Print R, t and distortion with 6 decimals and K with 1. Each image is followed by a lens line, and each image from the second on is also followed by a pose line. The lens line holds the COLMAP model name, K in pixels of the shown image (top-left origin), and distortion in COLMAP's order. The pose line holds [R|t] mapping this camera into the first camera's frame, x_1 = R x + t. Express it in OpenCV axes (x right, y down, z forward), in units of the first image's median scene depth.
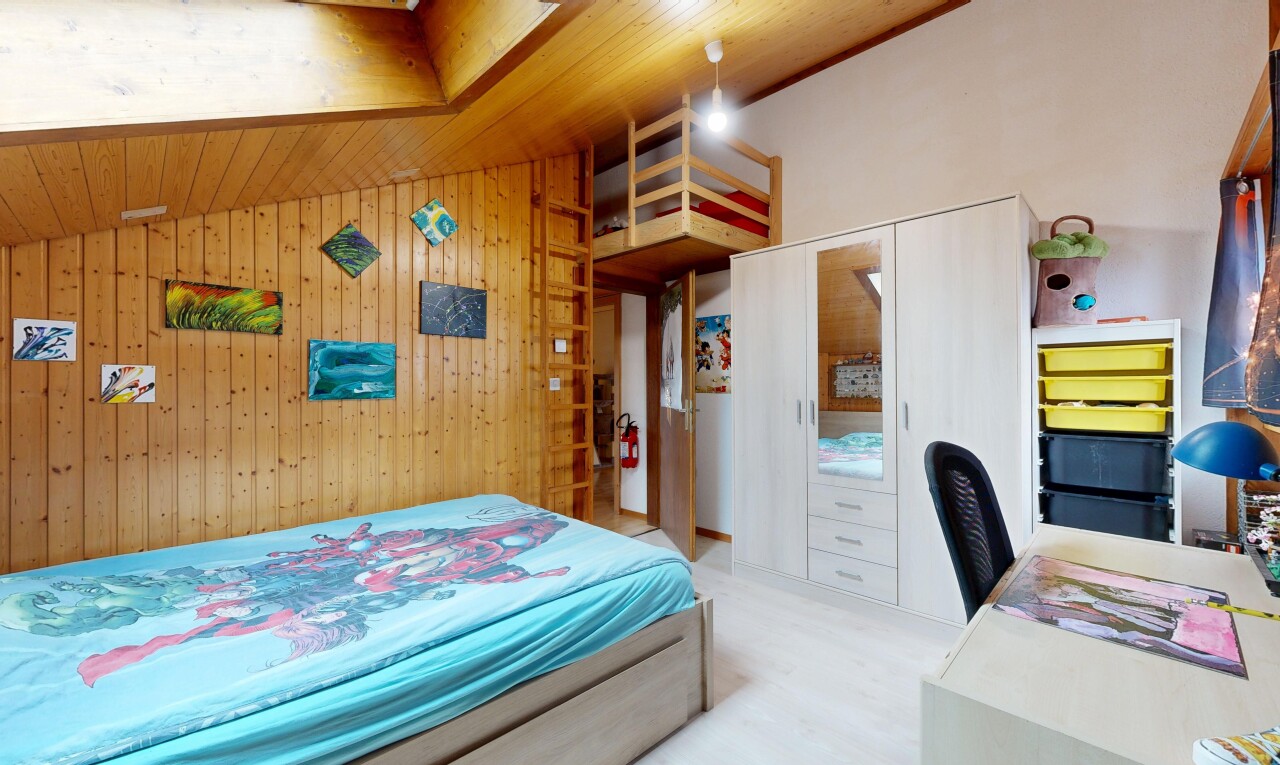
lens RADIAL K [[501.0, 0, 641.7], [0, 501.0, 385.3], [0, 0, 1]] dist [0.001177, -0.000087]
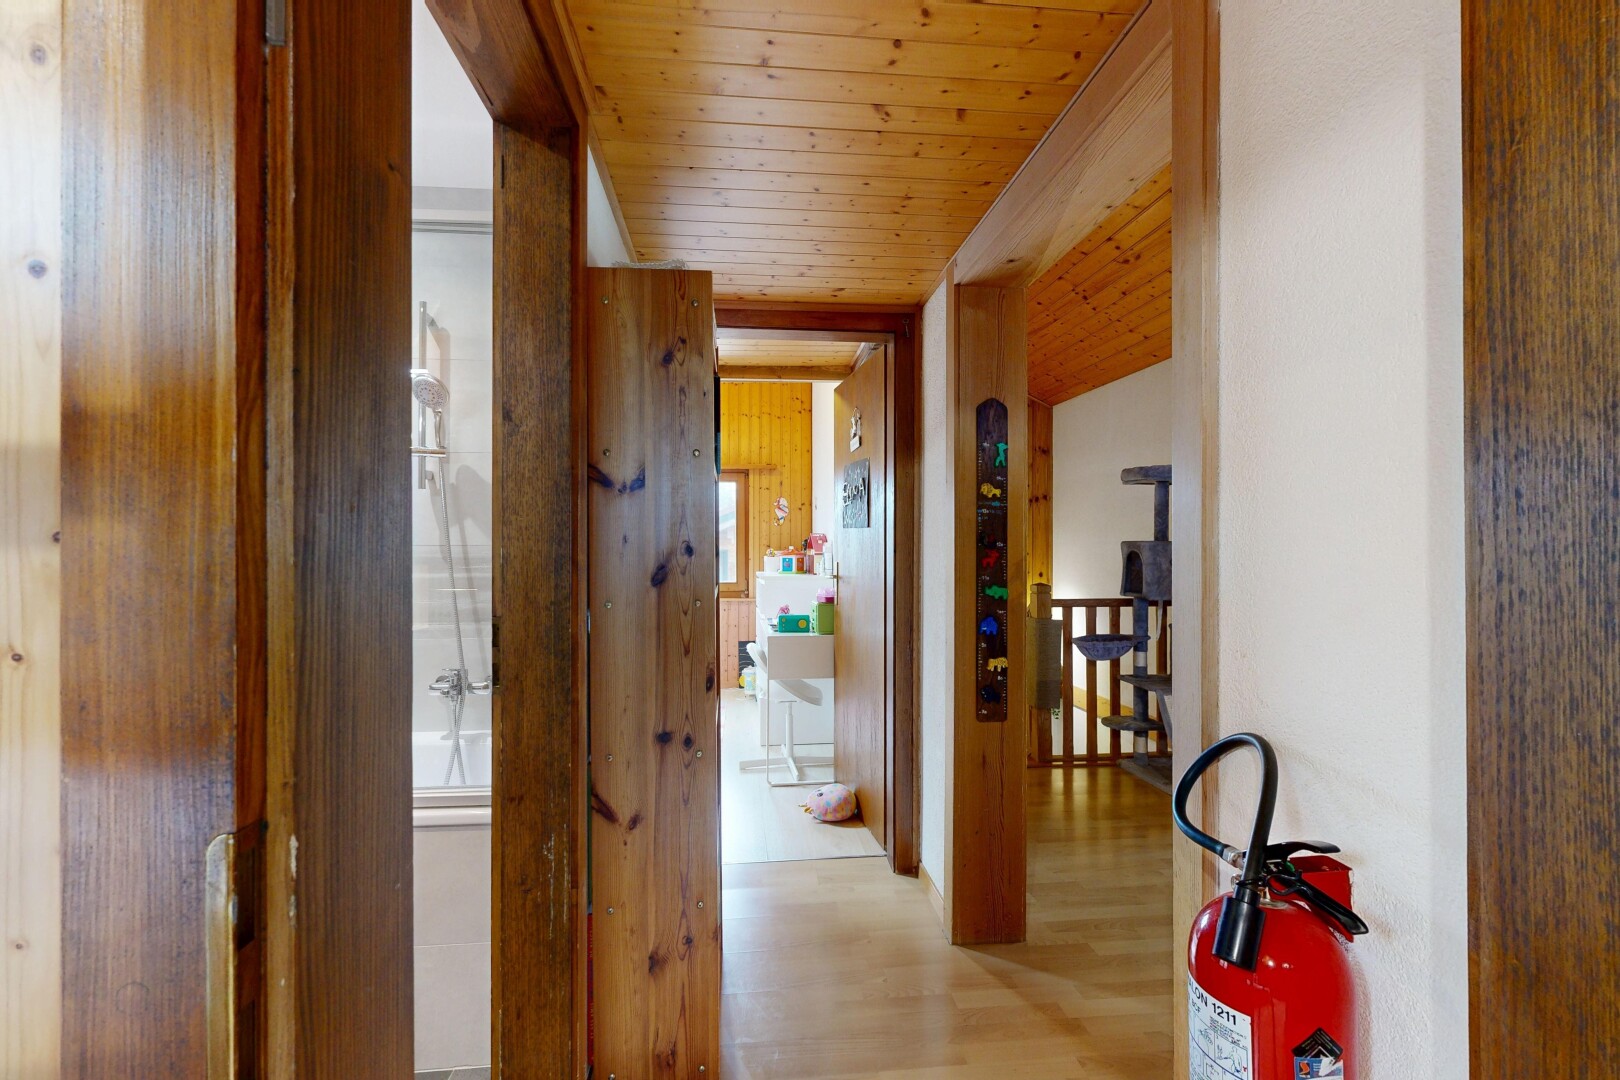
lens RADIAL K [[707.8, 0, 810.1], [0, 707.8, 539.8], [0, 0, 1]] dist [0.001585, -0.000044]
pose [[0.775744, -0.006107, -0.631018, -0.002404], [0.004599, 0.999981, -0.004025, 0.000177], [0.631031, 0.000221, 0.775758, 0.776842]]
